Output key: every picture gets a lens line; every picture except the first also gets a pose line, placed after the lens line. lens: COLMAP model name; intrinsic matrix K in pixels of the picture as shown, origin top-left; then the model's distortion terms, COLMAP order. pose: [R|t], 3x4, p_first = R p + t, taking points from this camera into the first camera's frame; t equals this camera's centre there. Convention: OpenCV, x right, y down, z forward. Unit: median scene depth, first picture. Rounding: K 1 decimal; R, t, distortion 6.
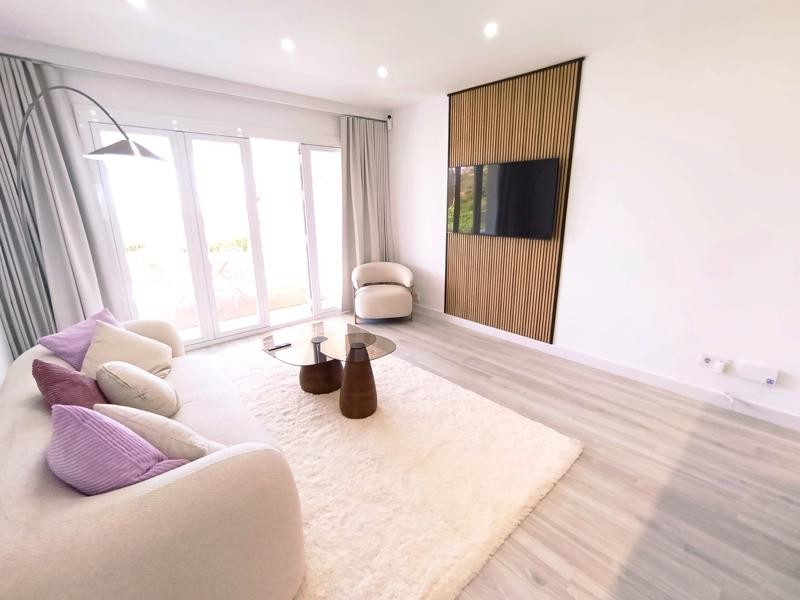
lens RADIAL K [[361.7, 0, 401.7], [0, 361.7, 298.5], [0, 0, 1]] dist [0.003368, 0.000771]
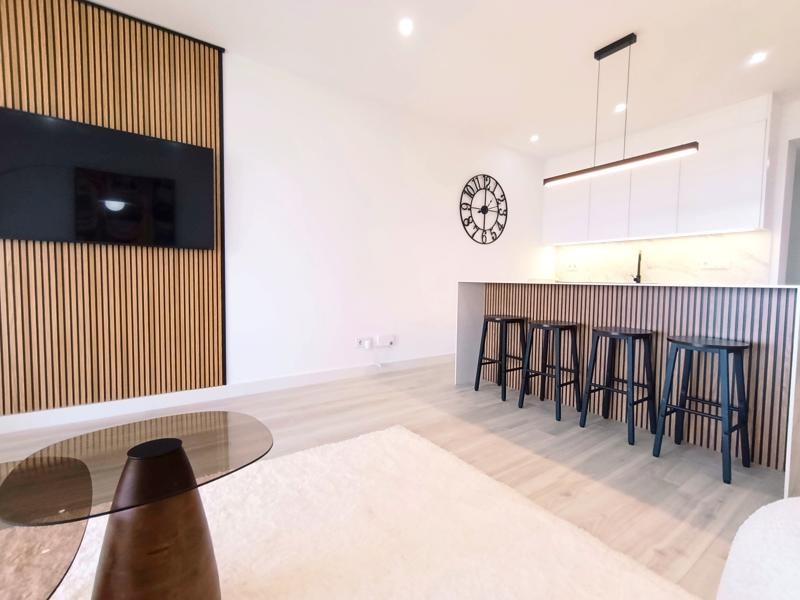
lens RADIAL K [[361.7, 0, 400.9], [0, 361.7, 300.3], [0, 0, 1]] dist [0.003368, 0.000771]
pose [[0.123089, -0.047970, 0.991236, -0.355691], [0.242267, 0.970063, 0.016862, 0.033446], [-0.962370, 0.238068, 0.131026, 0.578312]]
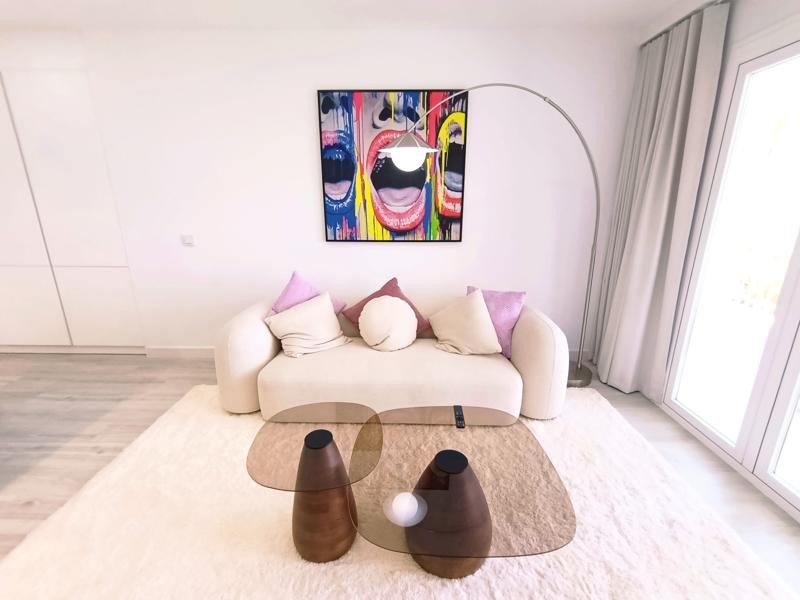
lens RADIAL K [[361.7, 0, 402.2], [0, 361.7, 301.1], [0, 0, 1]] dist [0.003368, 0.000771]
pose [[-0.680259, 0.206384, -0.703316, 0.119303], [-0.190920, 0.876526, 0.441873, -0.273547], [0.707671, 0.434865, -0.556862, 1.081557]]
